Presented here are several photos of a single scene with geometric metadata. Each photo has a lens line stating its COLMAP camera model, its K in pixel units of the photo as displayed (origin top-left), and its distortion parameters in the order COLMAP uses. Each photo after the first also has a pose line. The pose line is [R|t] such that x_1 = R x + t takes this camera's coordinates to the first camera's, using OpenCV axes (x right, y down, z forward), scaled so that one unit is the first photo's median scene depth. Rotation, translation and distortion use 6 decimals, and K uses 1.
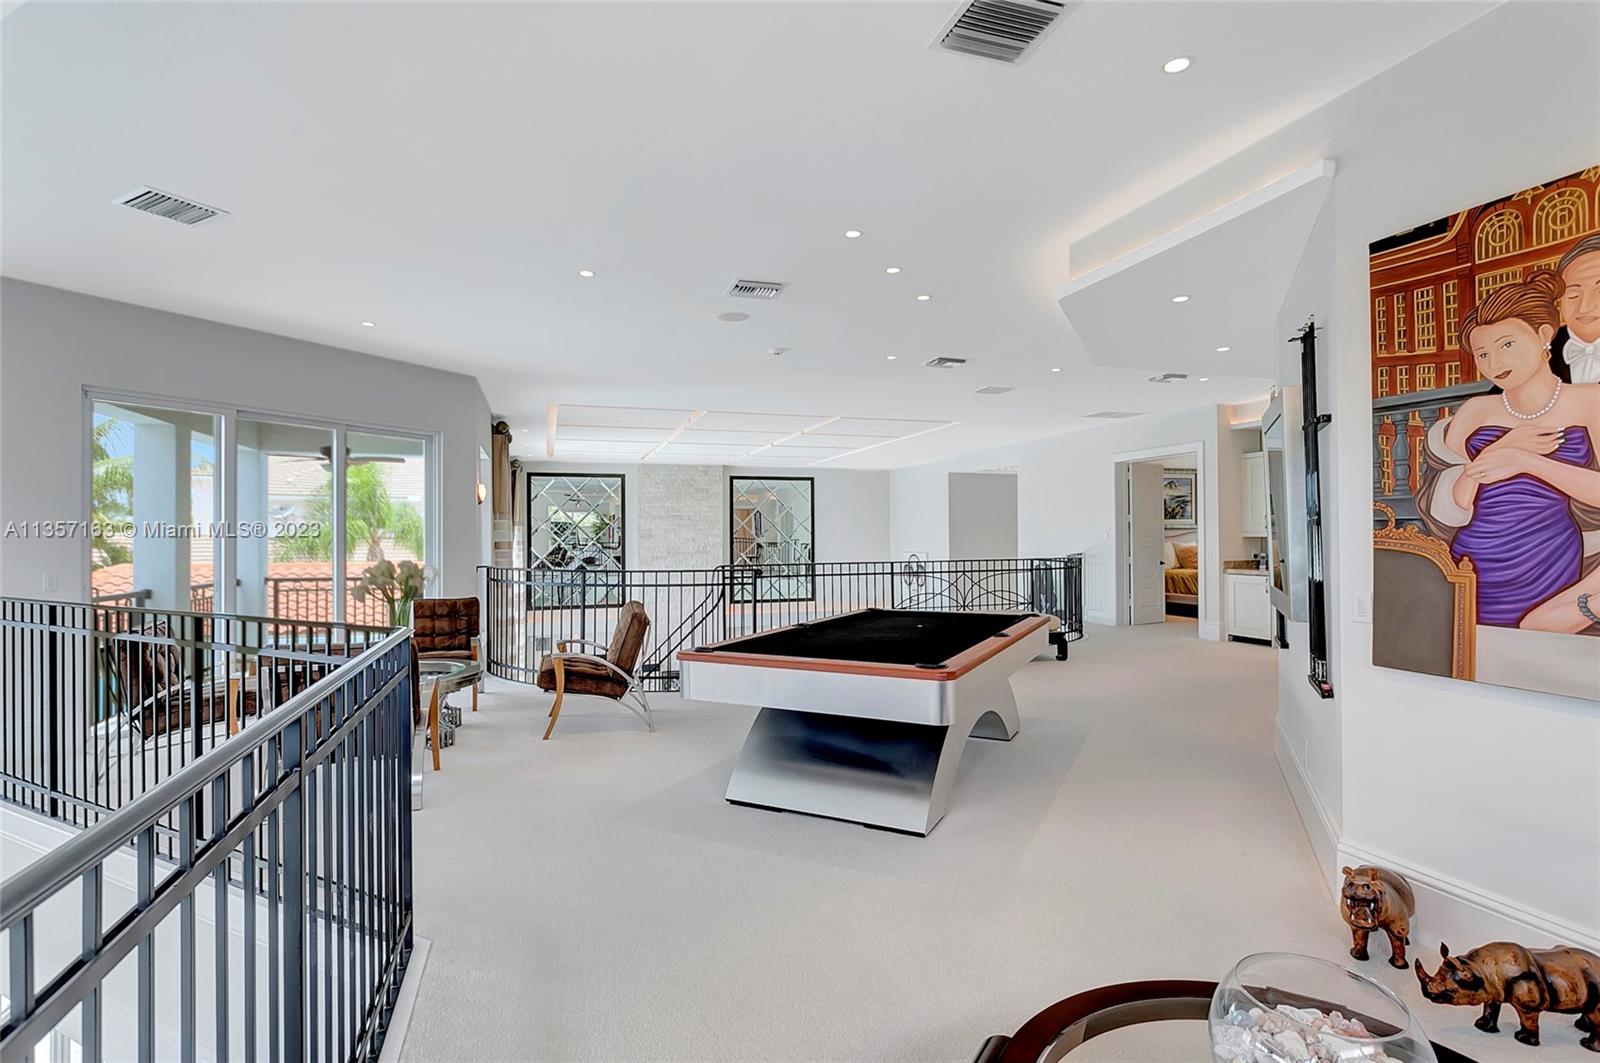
lens RADIAL K [[777.7, 0, 798.0], [0, 777.7, 534.9], [0, 0, 1]] dist [-0.011320, 0.008352]
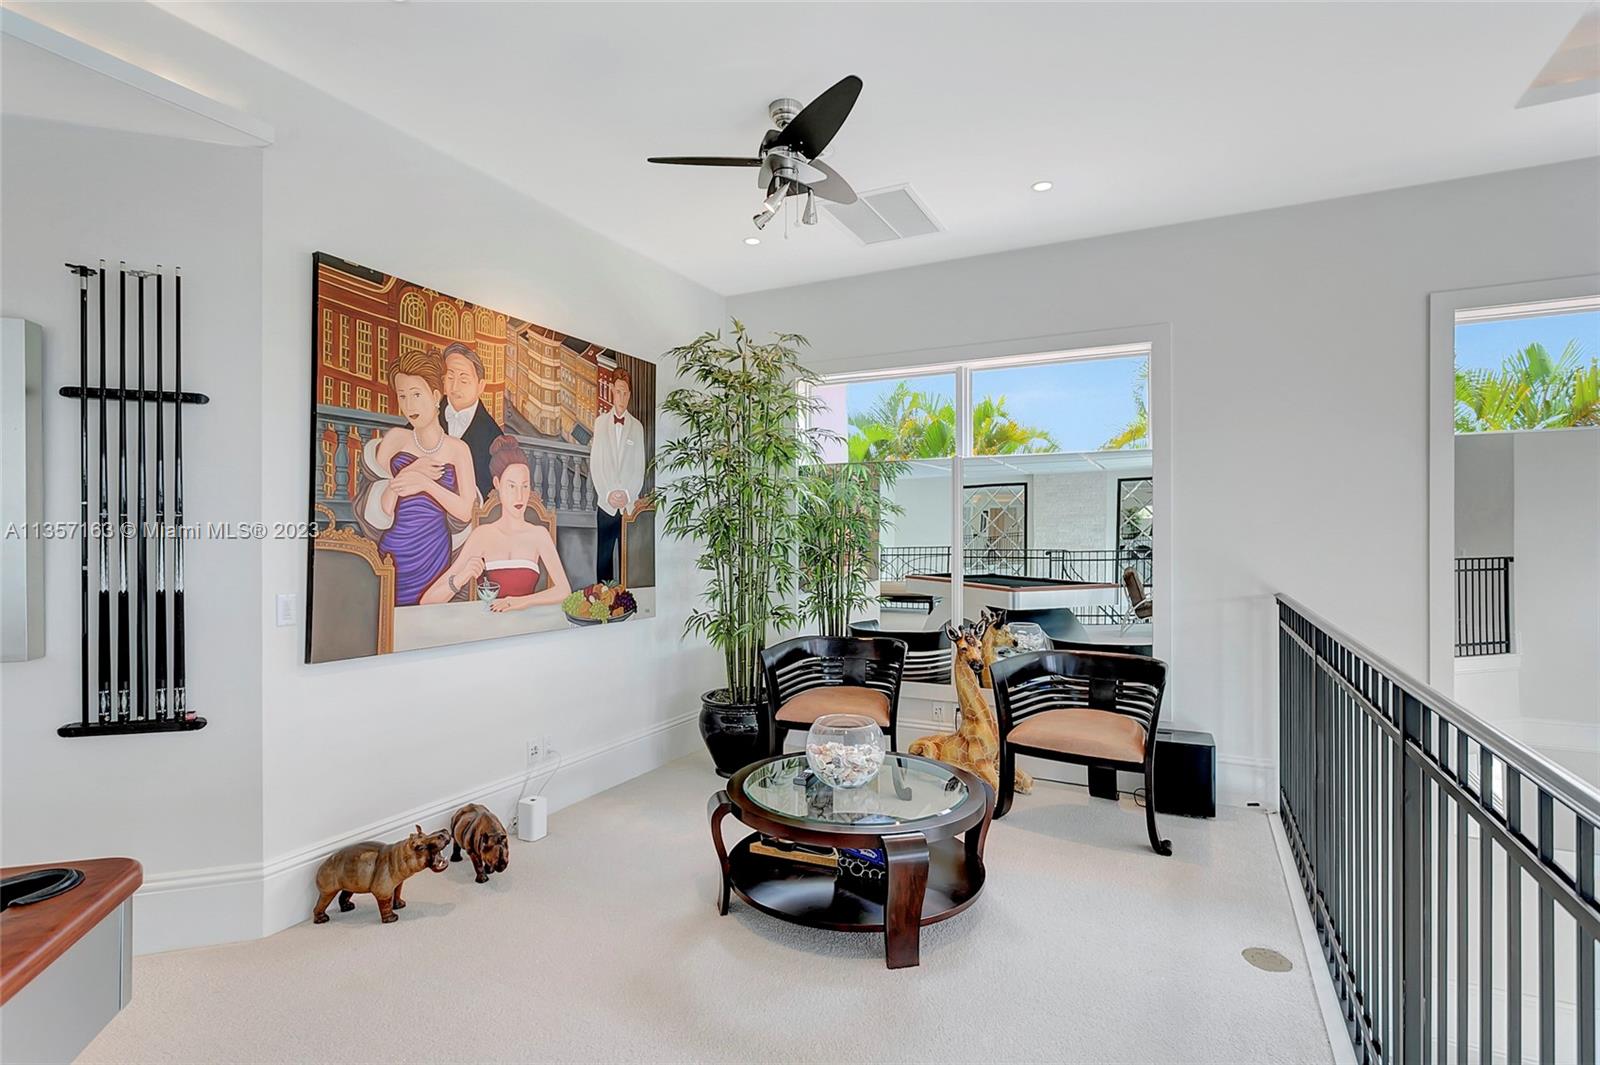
lens RADIAL K [[777.7, 0, 798.0], [0, 777.7, 535.9], [0, 0, 1]] dist [-0.011320, 0.008352]
pose [[-0.705846, 0.008141, 0.708318, -0.481045], [0.003862, 0.999963, -0.007644, 0.011533], [-0.708355, -0.002660, -0.705852, 1.419924]]
